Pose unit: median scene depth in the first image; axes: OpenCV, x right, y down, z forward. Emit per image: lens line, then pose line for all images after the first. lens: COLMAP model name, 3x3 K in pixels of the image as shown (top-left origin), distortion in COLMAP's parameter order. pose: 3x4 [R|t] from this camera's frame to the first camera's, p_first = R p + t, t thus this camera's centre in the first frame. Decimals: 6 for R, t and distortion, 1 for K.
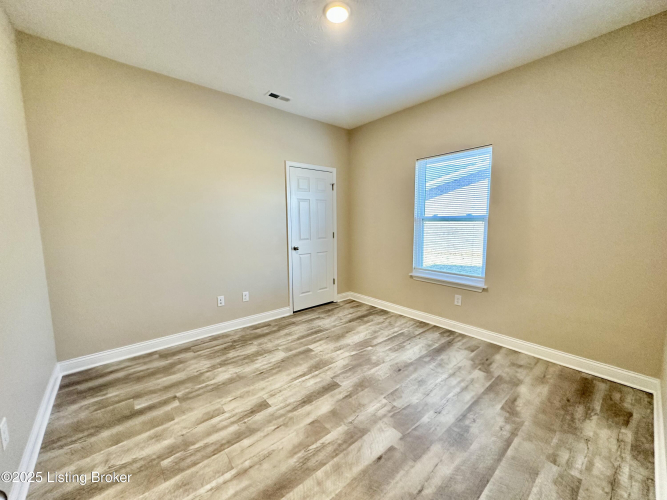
lens RADIAL K [[266.9, 0, 335.5], [0, 266.9, 248.7], [0, 0, 1]] dist [-0.003323, 0.000116]
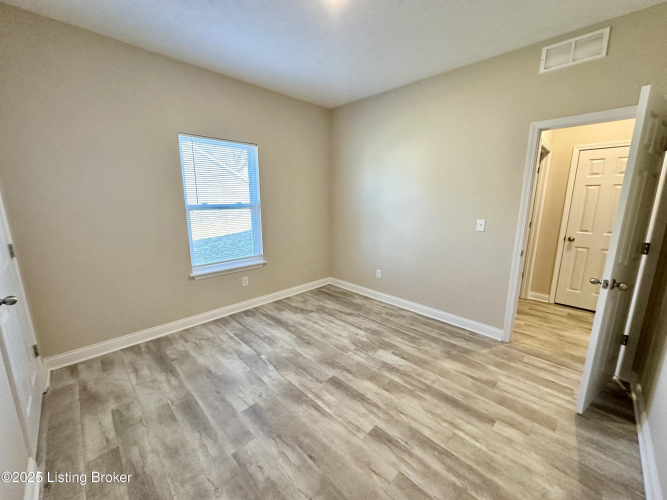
lens RADIAL K [[266.9, 0, 328.7], [0, 266.9, 251.3], [0, 0, 1]] dist [-0.003323, 0.000116]
pose [[-0.070643, -0.195572, 0.978142, -0.765533], [0.101252, 0.974121, 0.202081, -0.144371], [-0.992350, 0.113314, -0.049013, 0.866485]]
